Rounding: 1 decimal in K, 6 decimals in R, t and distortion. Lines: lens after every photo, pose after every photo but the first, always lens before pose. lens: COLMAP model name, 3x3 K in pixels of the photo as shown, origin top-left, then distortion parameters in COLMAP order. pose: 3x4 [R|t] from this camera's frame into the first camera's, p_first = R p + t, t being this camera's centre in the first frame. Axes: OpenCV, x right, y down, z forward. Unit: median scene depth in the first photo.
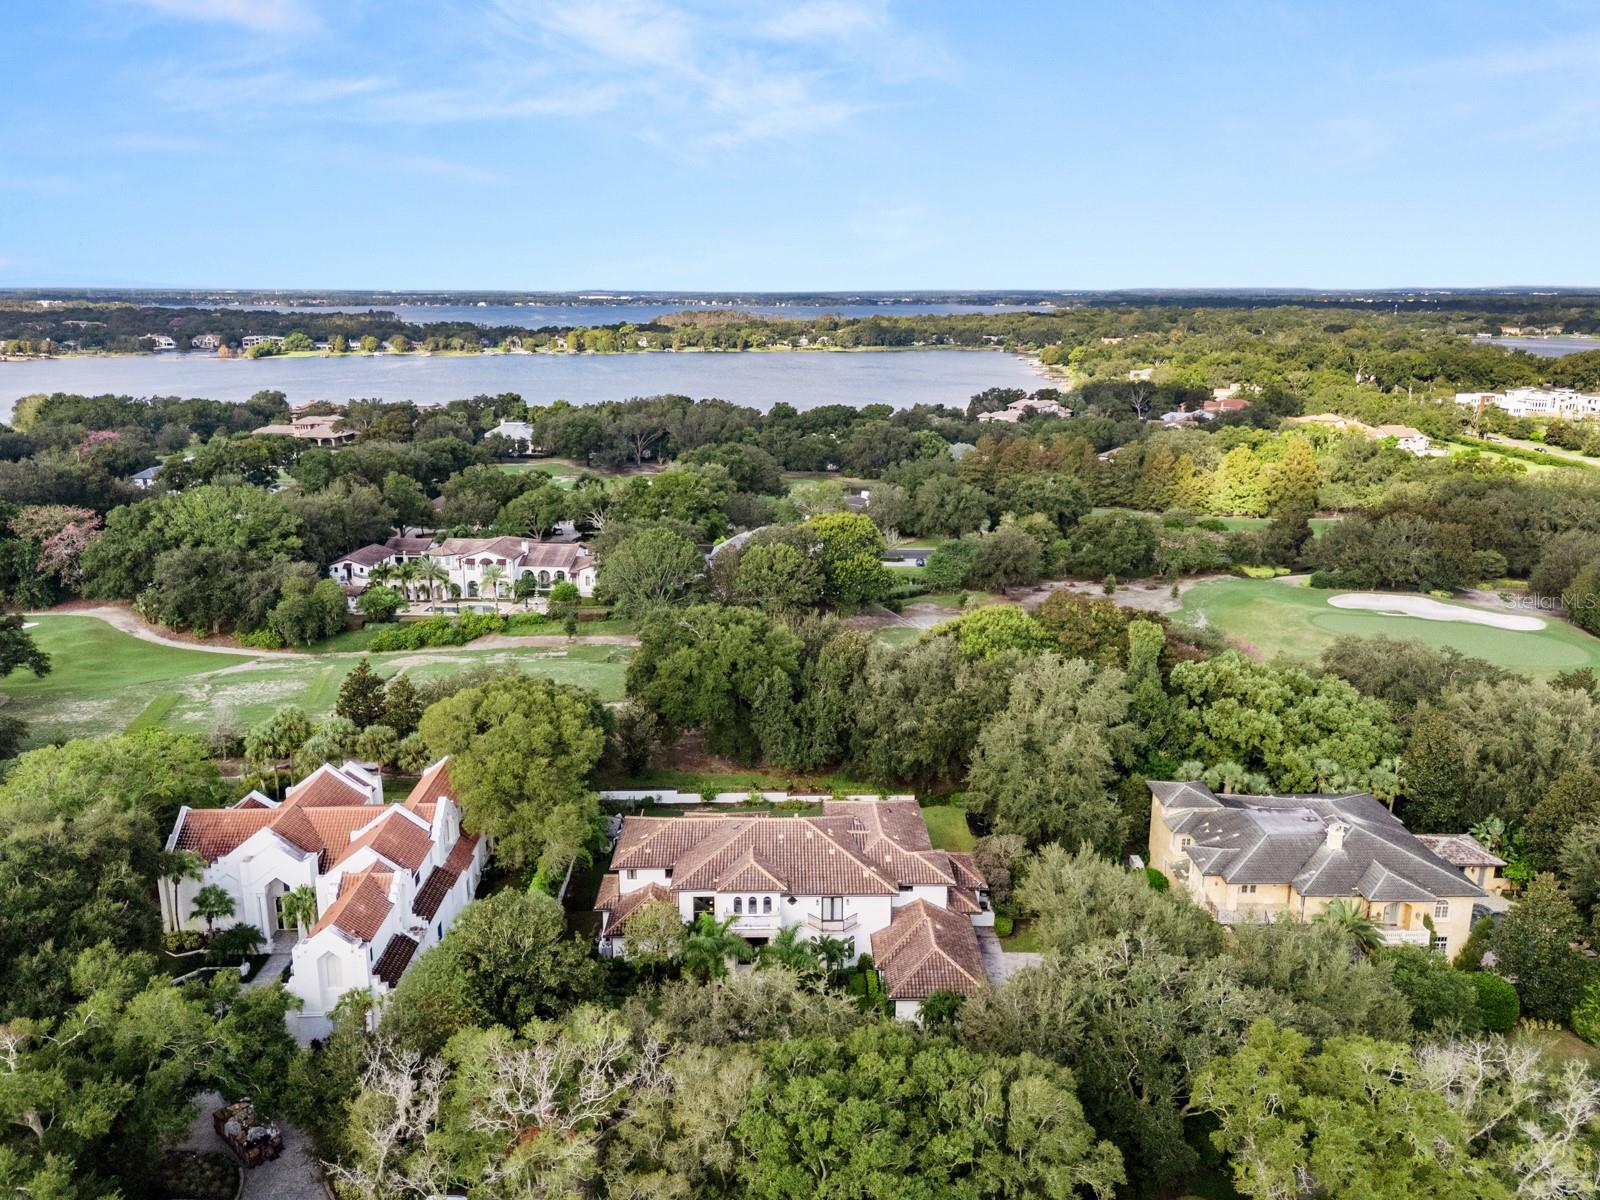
lens RADIAL K [[1193.0, 0, 794.8], [0, 1193.0, 593.7], [0, 0, 1]] dist [0.110209, -0.116966]
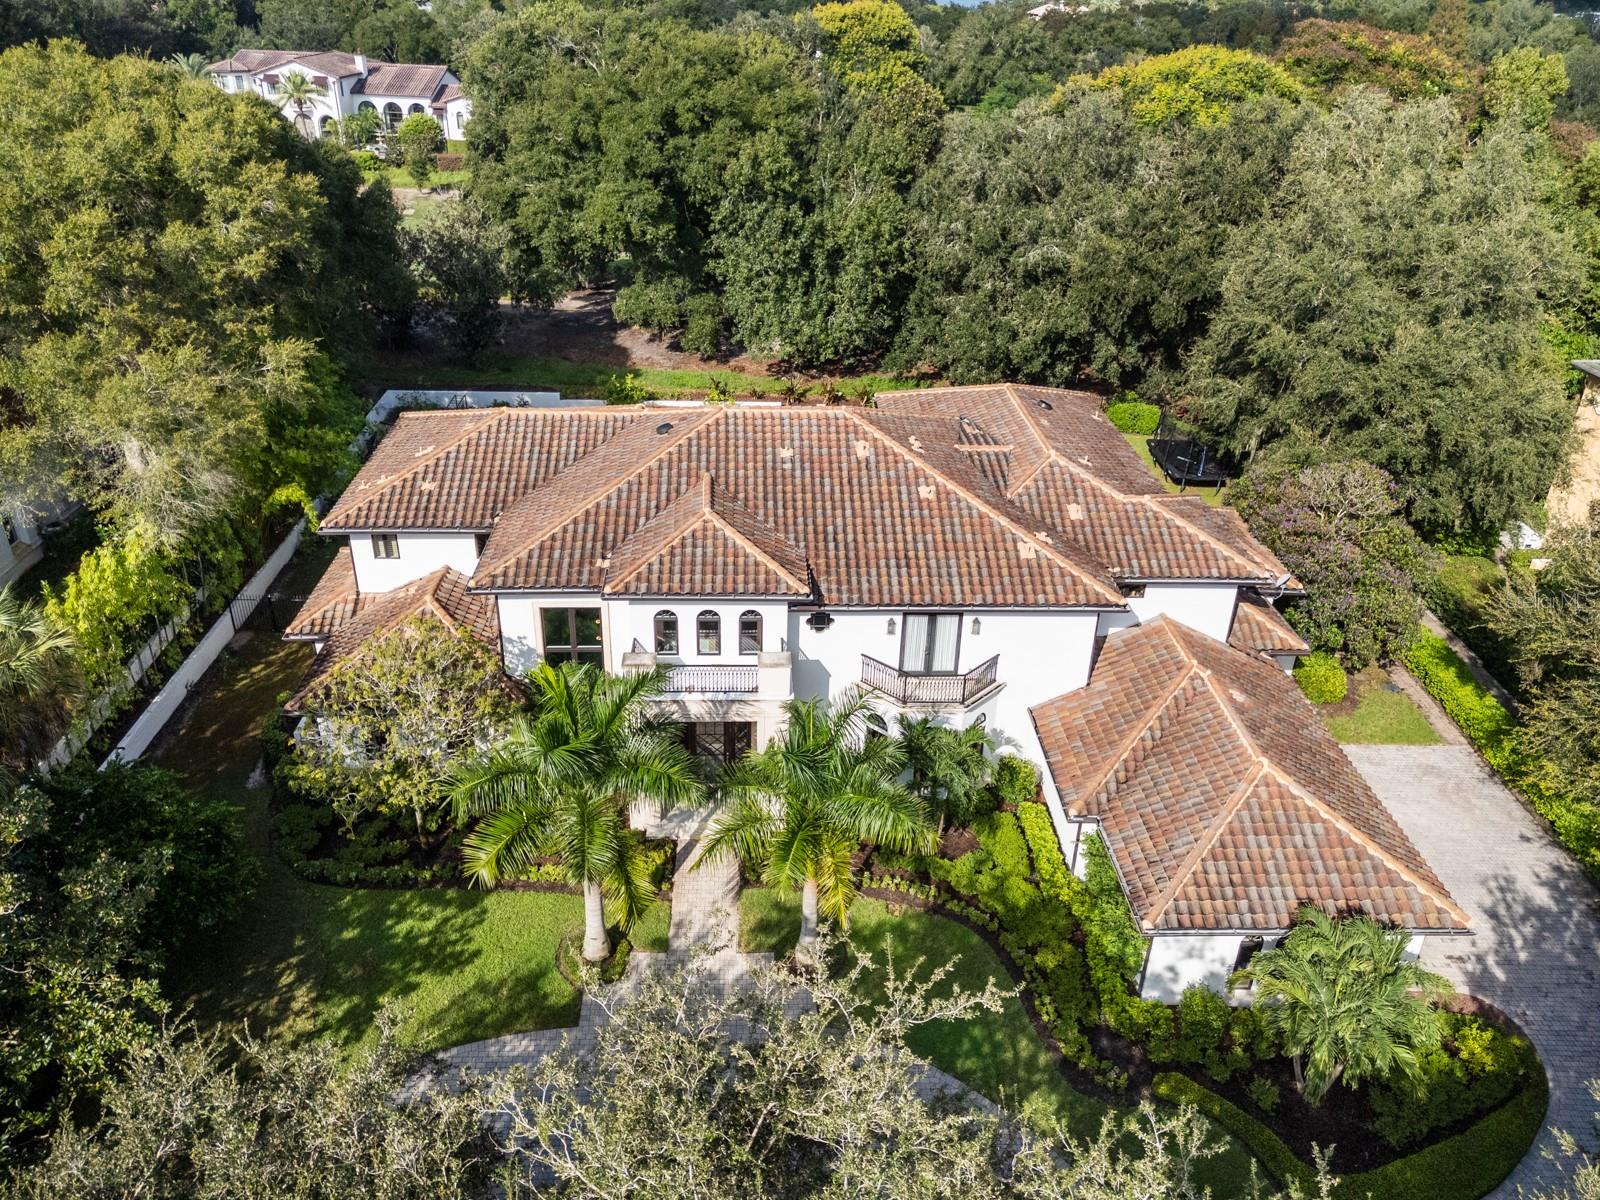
lens RADIAL K [[1193.0, 0, 794.8], [0, 1193.0, 593.7], [0, 0, 1]] dist [0.110209, -0.116966]
pose [[0.999568, 0.006935, 0.028546, -0.019251], [-0.013811, 0.968588, 0.248288, 0.155493], [-0.025927, -0.248575, 0.968265, 0.641604]]
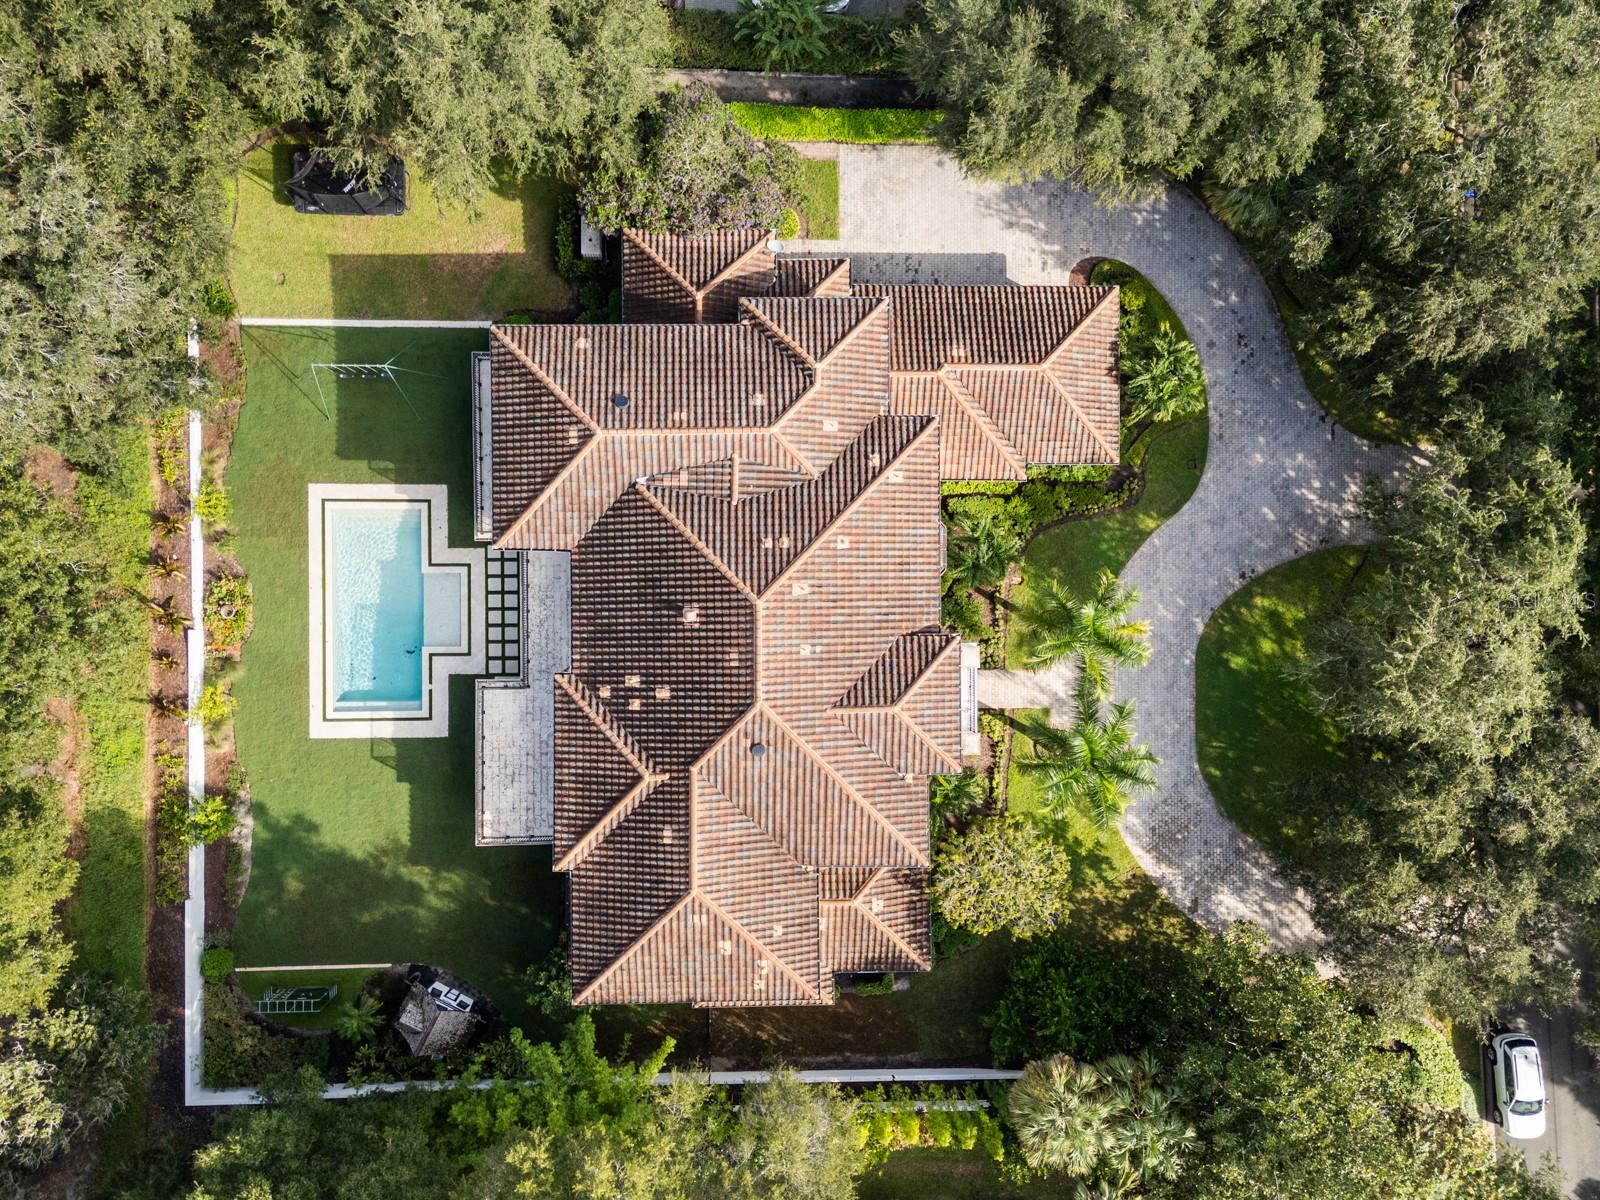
lens RADIAL K [[1193.0, 0, 794.8], [0, 1193.0, 593.7], [0, 0, 1]] dist [0.110209, -0.116966]
pose [[0.014861, -0.999884, -0.003334, 0.012892], [0.200160, -0.000292, 0.979763, -0.252817], [-0.979650, -0.015228, 0.200133, 0.926540]]
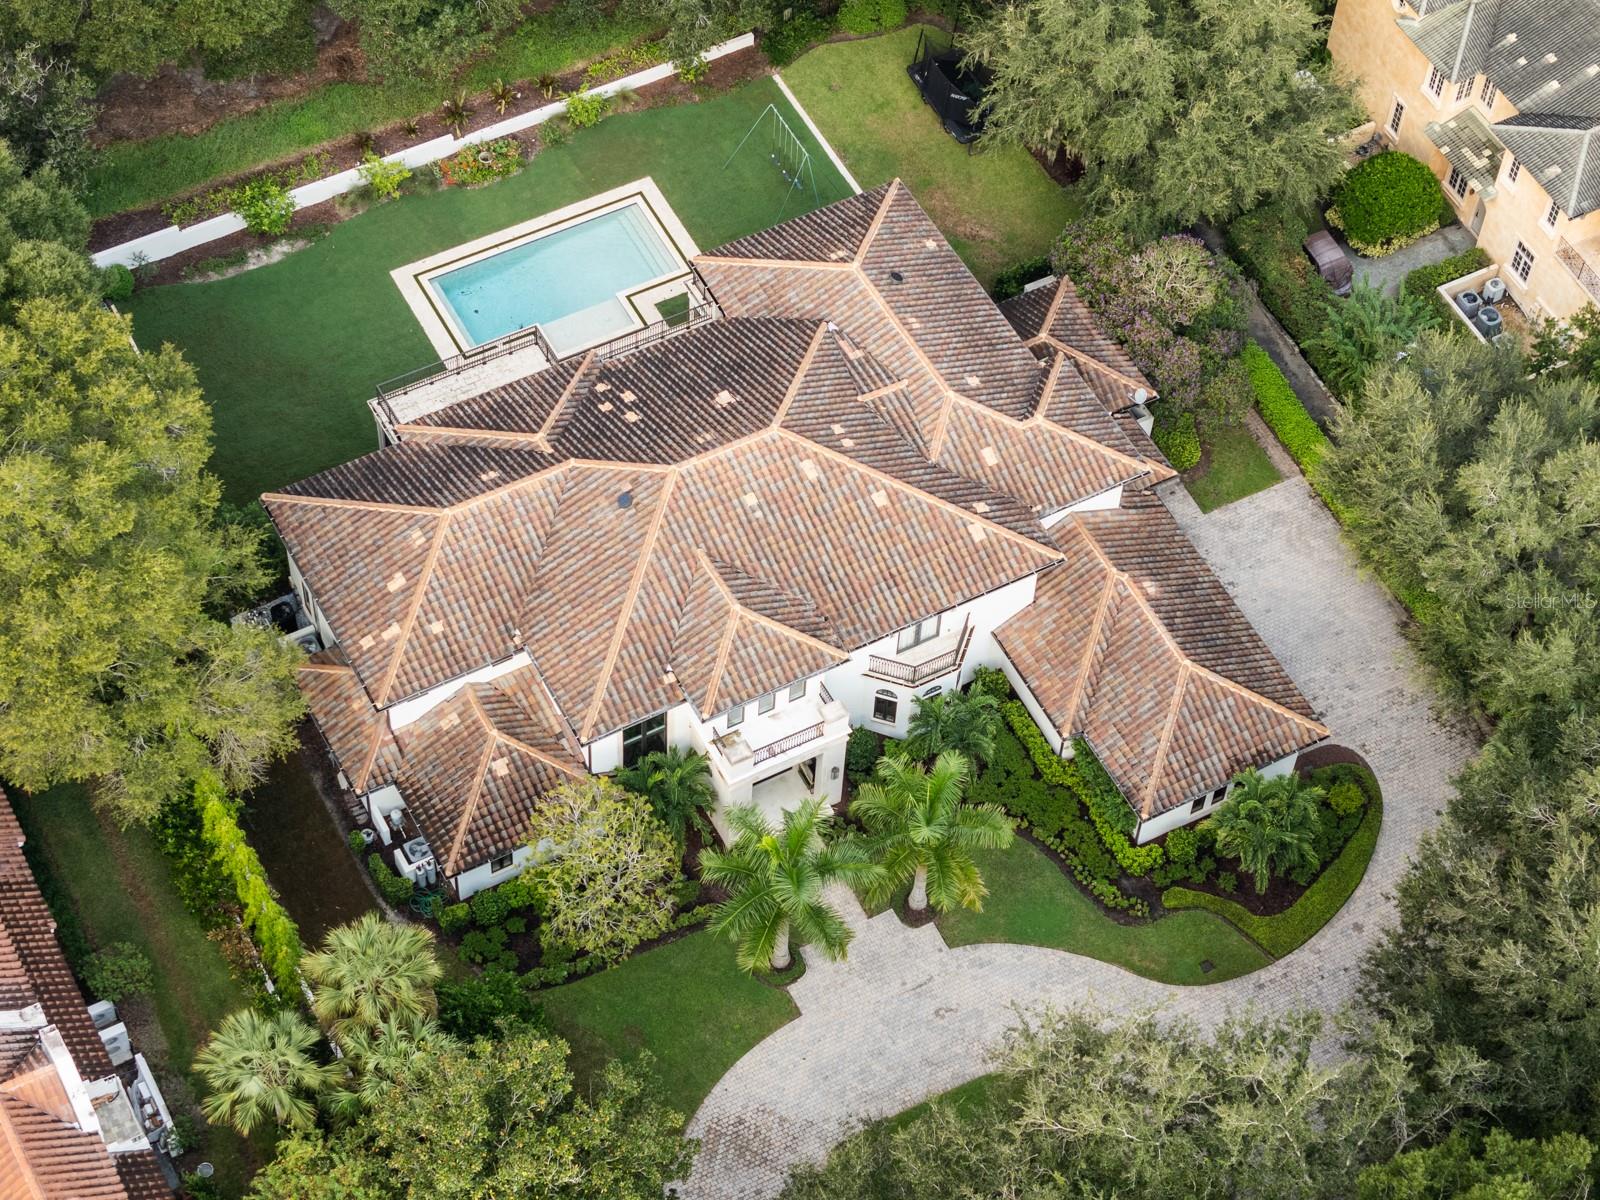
lens RADIAL K [[3171.5, 0, 800.0], [0, 3171.5, 600.0], [0, 0, 1]] dist [0.167750, 0.120801]
pose [[0.888077, -0.354692, 0.292427, -0.326995], [0.074811, 0.739165, 0.669356, -0.495756], [-0.453567, -0.572563, 0.682970, 0.243339]]
